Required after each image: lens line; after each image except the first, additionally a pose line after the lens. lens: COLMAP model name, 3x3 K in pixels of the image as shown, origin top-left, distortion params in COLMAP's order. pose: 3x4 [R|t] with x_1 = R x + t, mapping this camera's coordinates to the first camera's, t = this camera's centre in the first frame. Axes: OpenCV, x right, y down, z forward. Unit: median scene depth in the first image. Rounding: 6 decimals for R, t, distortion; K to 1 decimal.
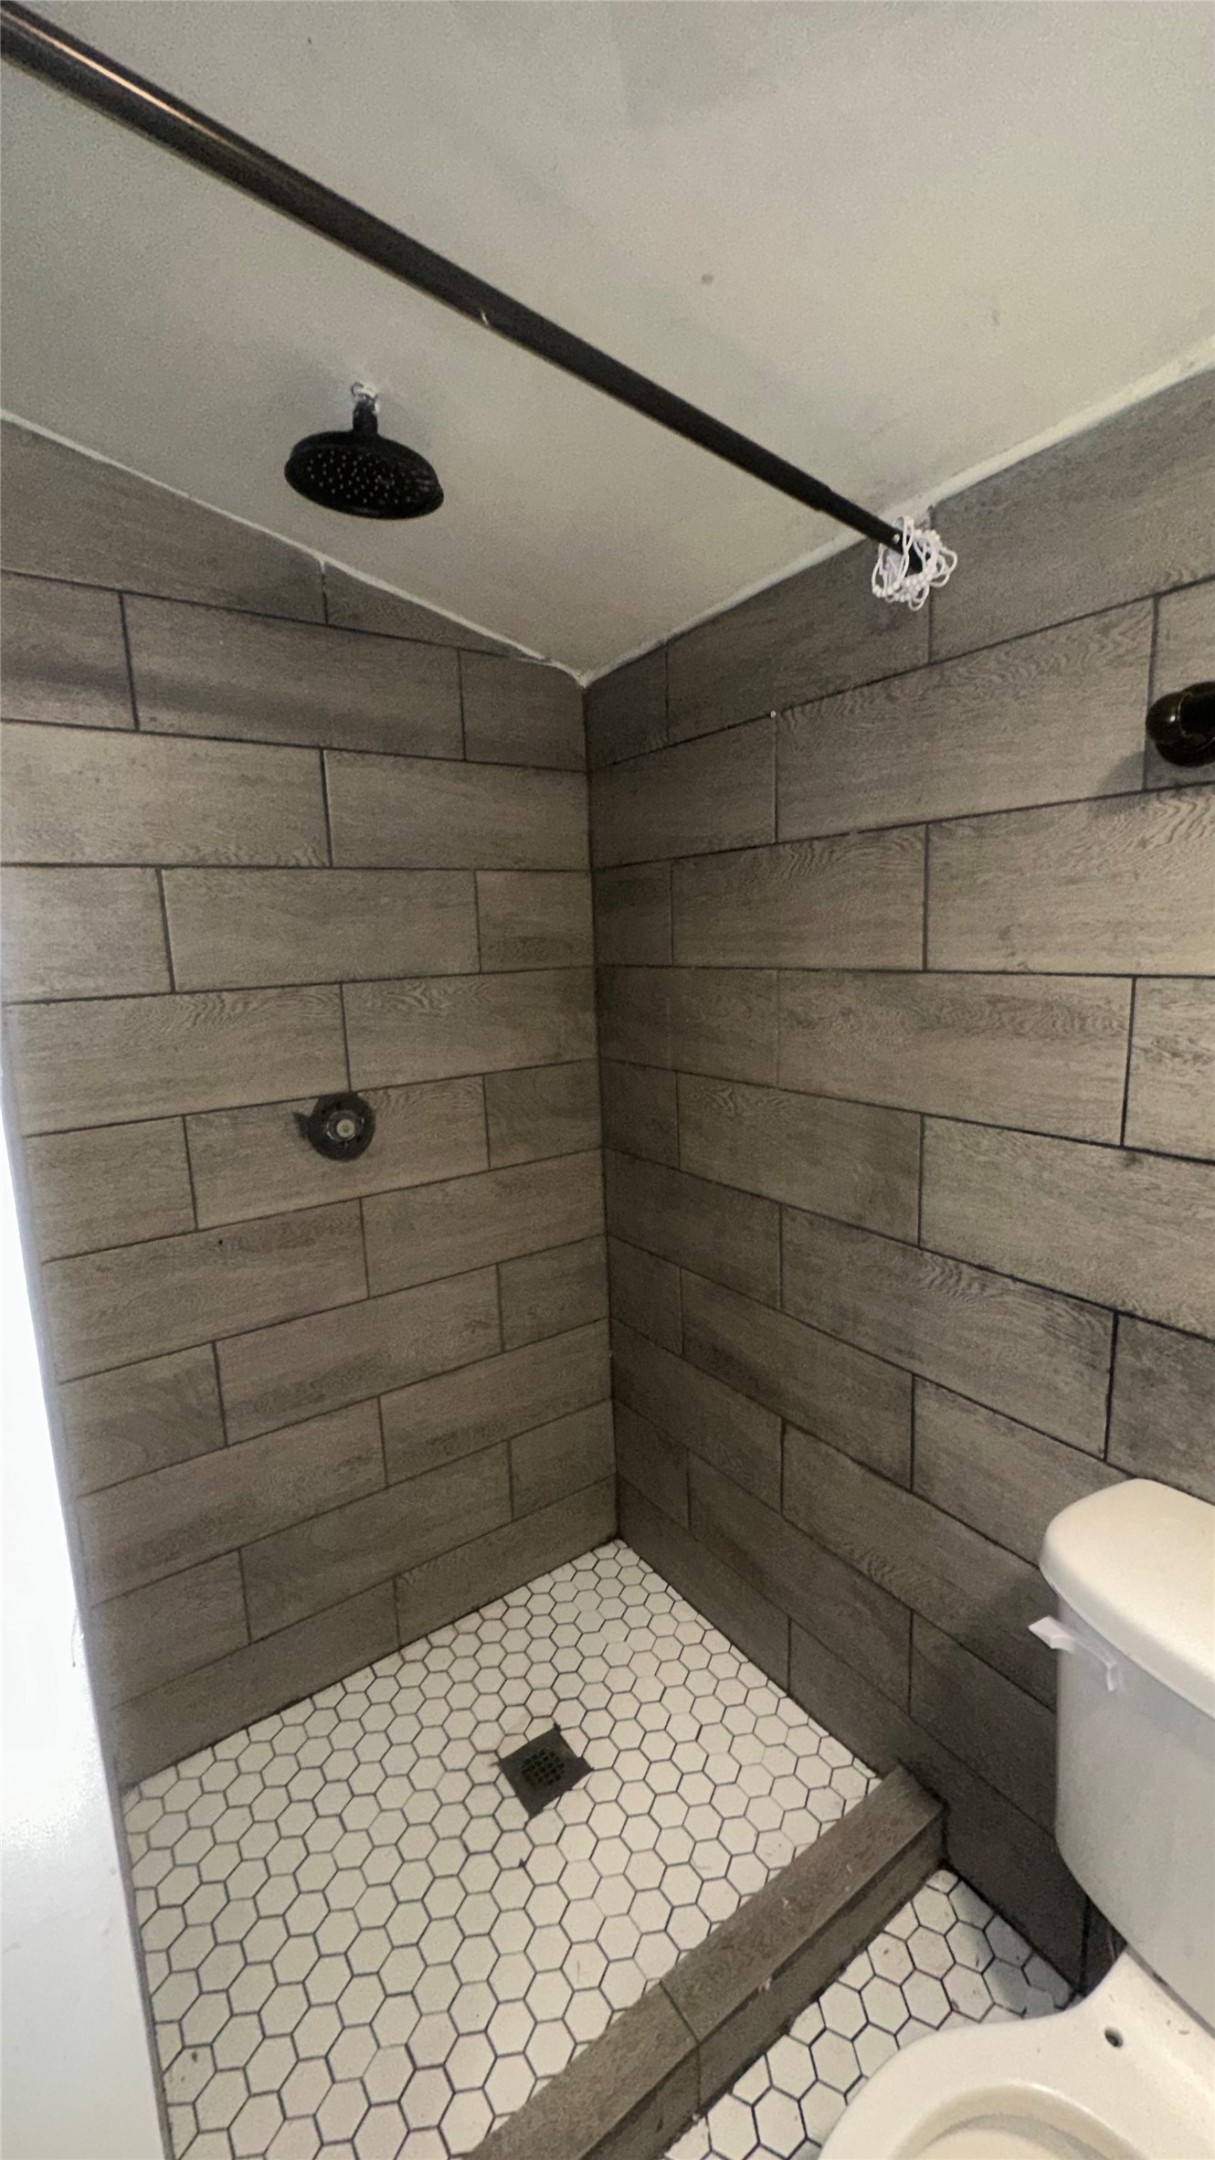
lens RADIAL K [[863.4, 0, 606.5], [0, 863.4, 1079.6], [0, 0, 1]] dist [-0.007974, 0.001144]
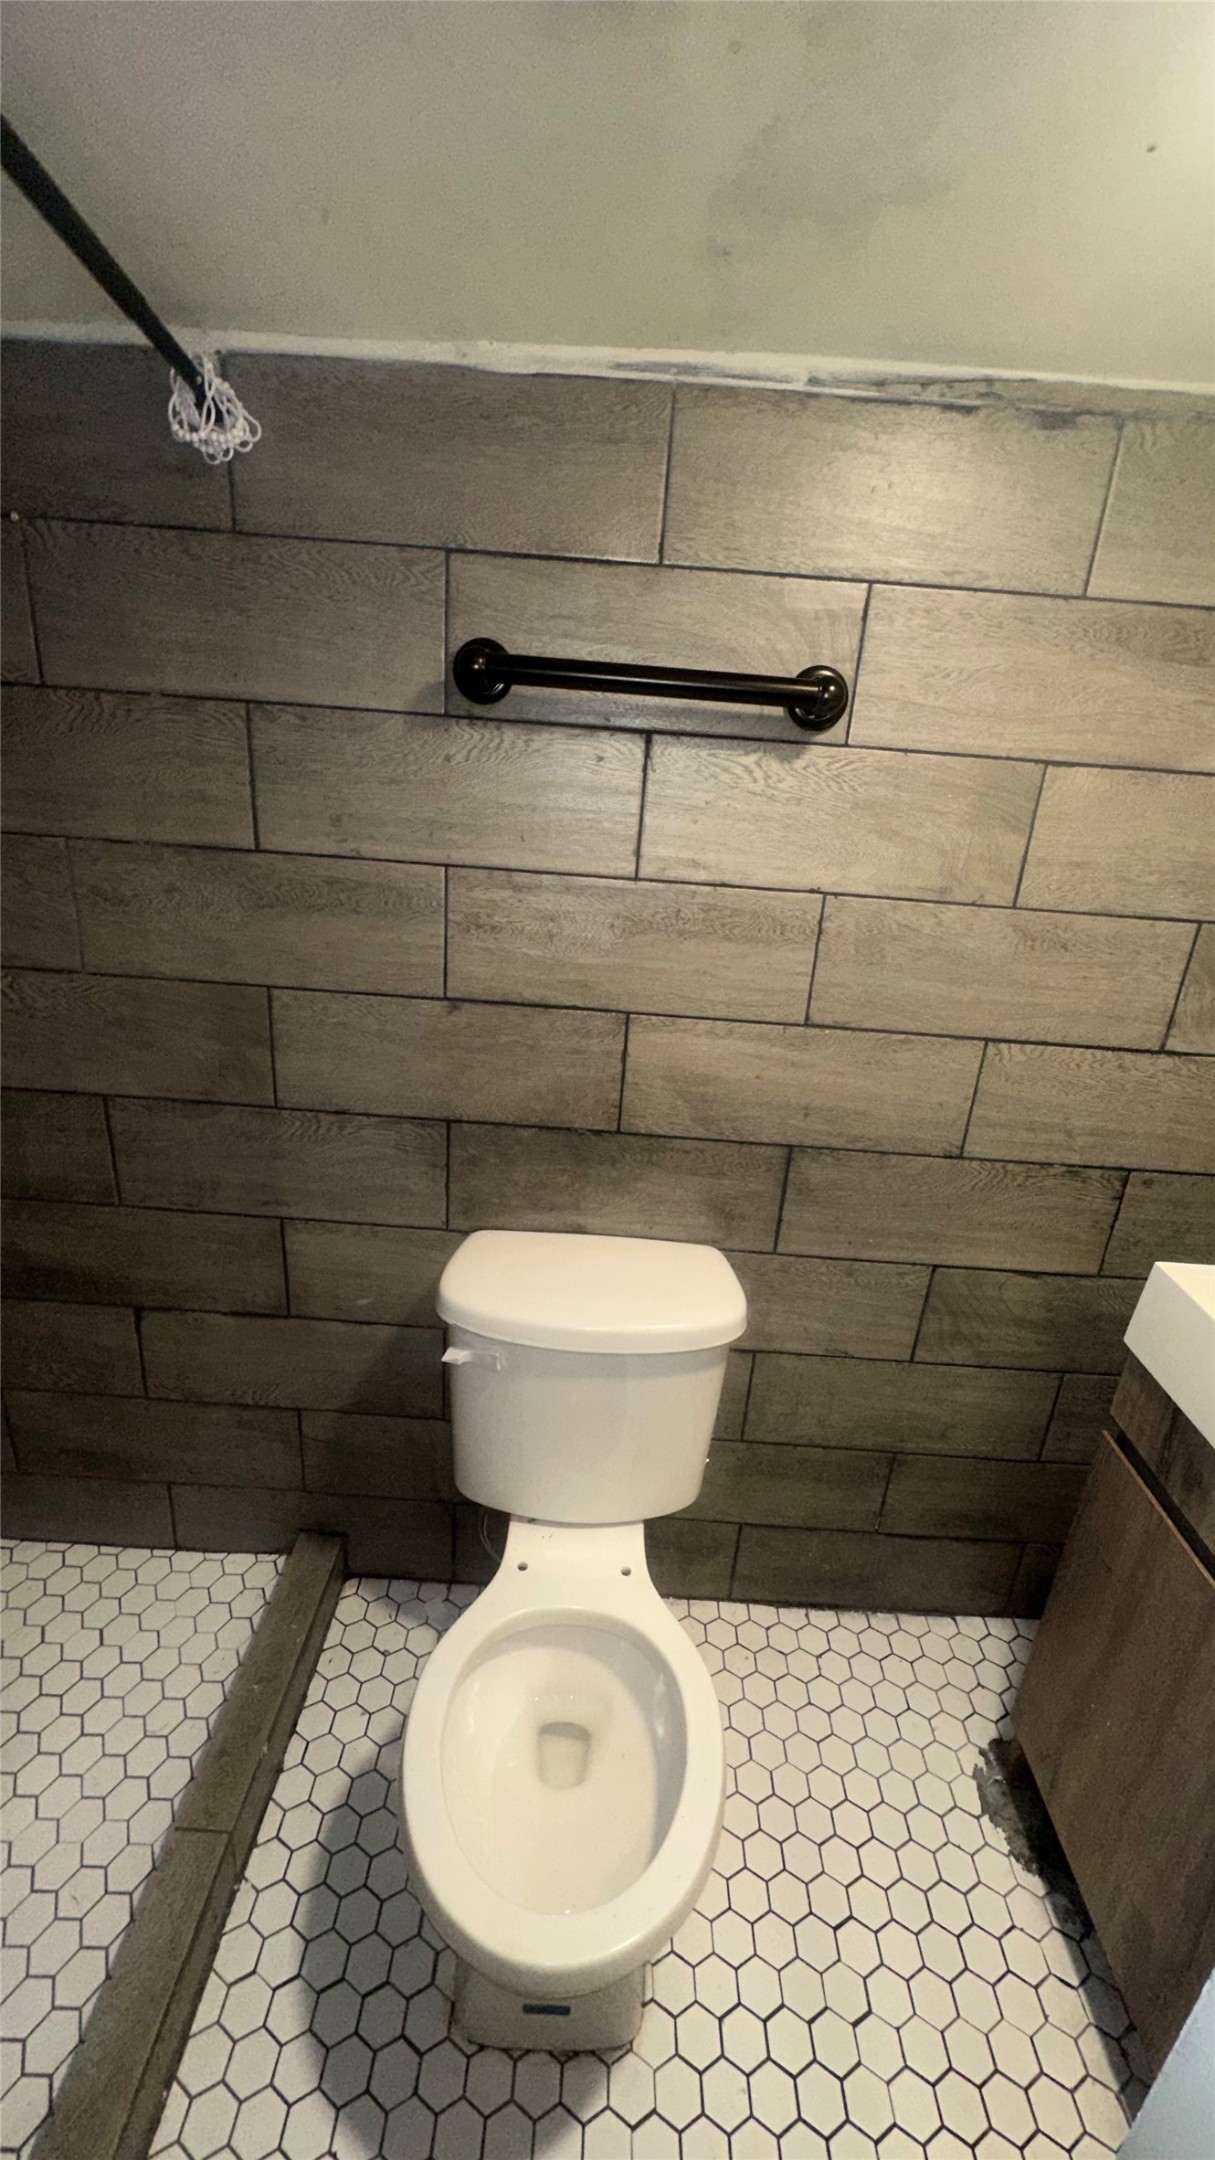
lens RADIAL K [[863.4, 0, 609.6], [0, 863.4, 1081.1], [0, 0, 1]] dist [-0.007974, 0.001144]
pose [[0.579378, -0.203261, 0.789308, -0.275743], [0.045360, 0.974945, 0.217771, -0.063927], [-0.813796, -0.090368, 0.574081, 0.029491]]
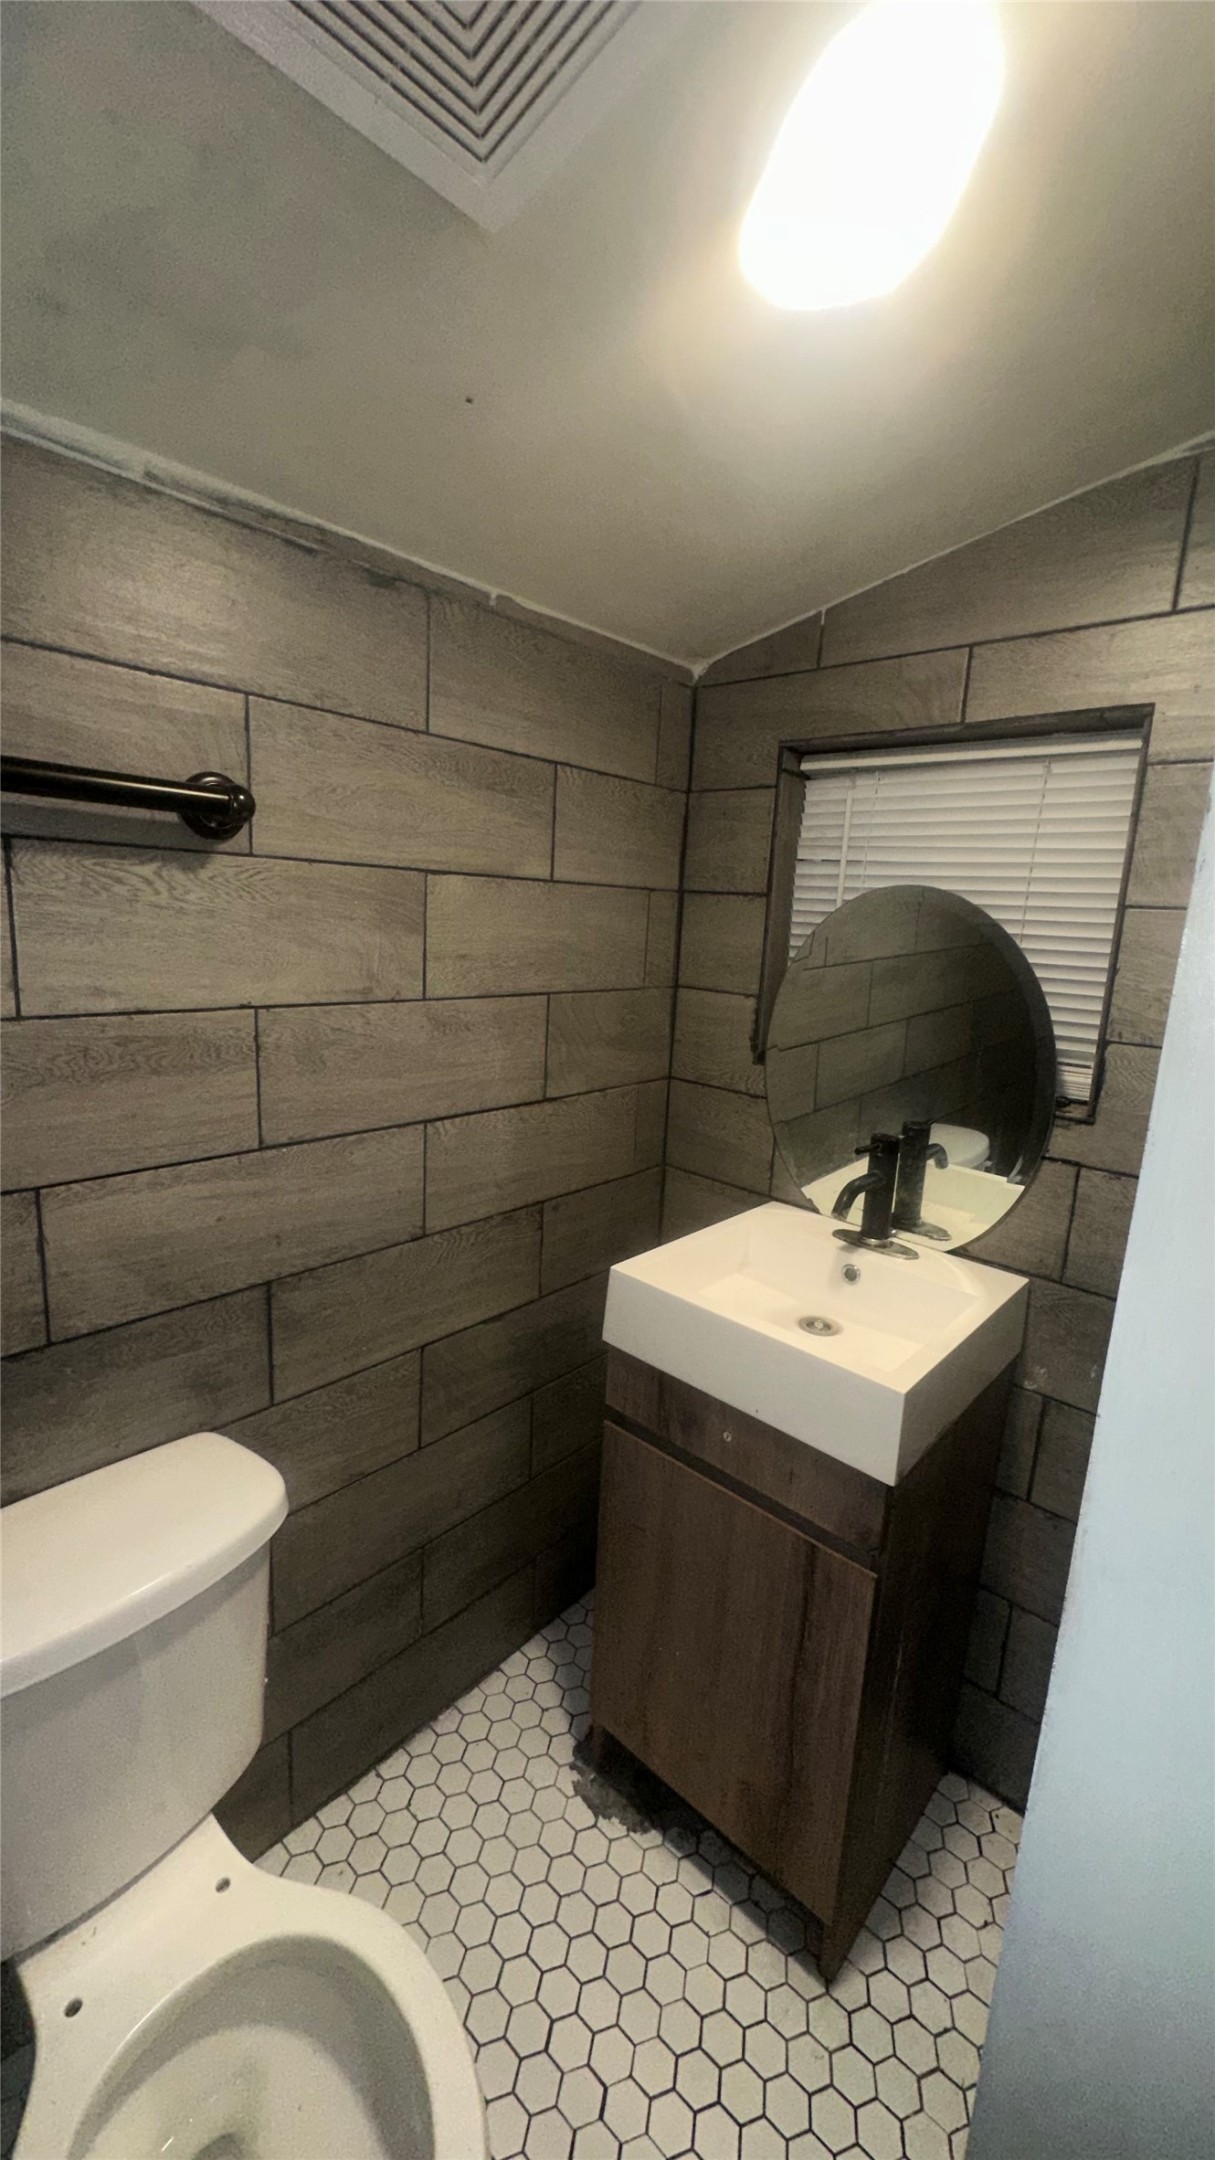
lens RADIAL K [[863.4, 0, 611.1], [0, 863.4, 1080.0], [0, 0, 1]] dist [-0.007974, 0.001144]
pose [[-0.235394, -0.162568, 0.958207, -0.297108], [0.118138, 0.973815, 0.194238, -0.109905], [-0.964693, 0.158923, -0.210025, 0.276261]]
